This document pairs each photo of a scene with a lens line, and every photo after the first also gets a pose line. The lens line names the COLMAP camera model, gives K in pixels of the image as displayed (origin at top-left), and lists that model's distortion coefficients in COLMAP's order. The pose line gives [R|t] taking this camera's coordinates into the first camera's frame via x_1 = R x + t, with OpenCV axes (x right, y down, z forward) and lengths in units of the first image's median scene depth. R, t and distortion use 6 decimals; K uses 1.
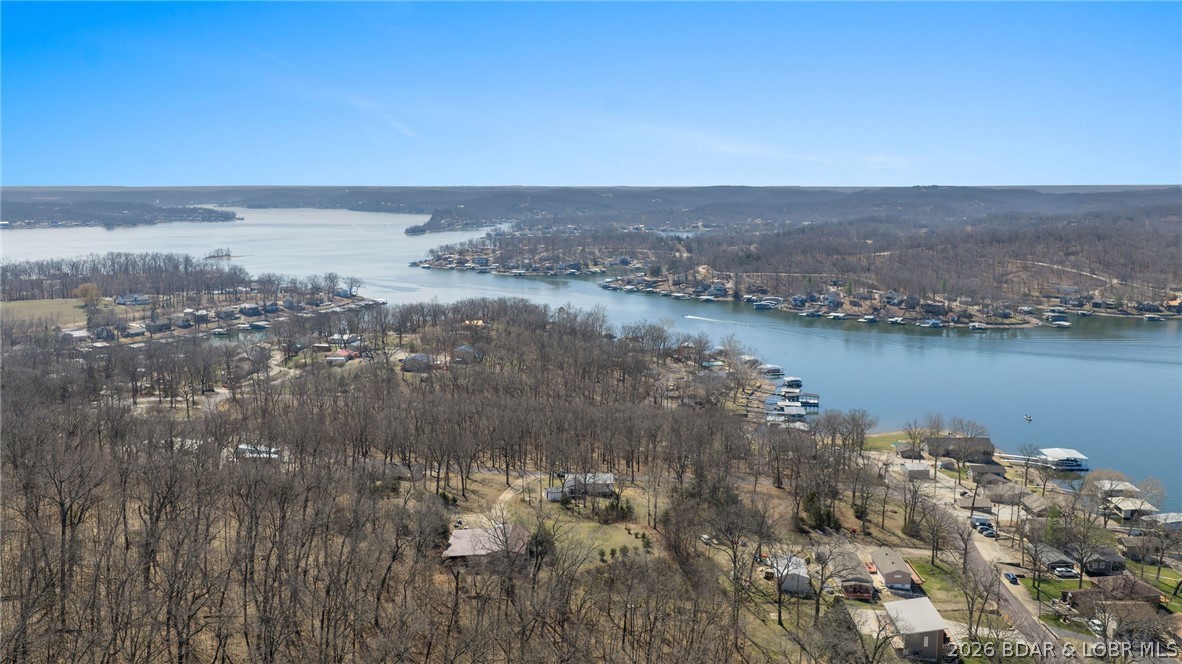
lens RADIAL K [[1166.2, 0, 590.9], [0, 1166.2, 326.8], [0, 0, 1]] dist [0.059120, -0.000677]
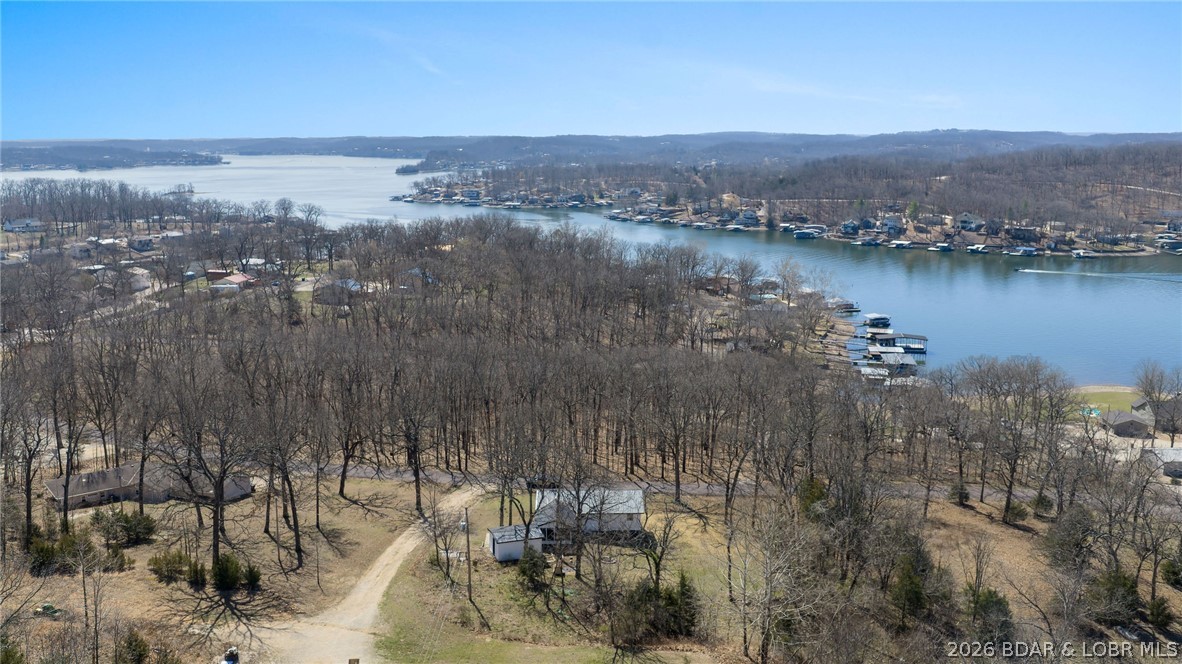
lens RADIAL K [[1166.2, 0, 590.9], [0, 1166.2, 326.8], [0, 0, 1]] dist [0.059120, -0.000677]
pose [[0.999978, -0.003791, -0.005459, 0.000692], [0.004004, 0.999210, 0.039550, 0.014041], [0.005305, -0.039571, 0.999203, 0.178294]]
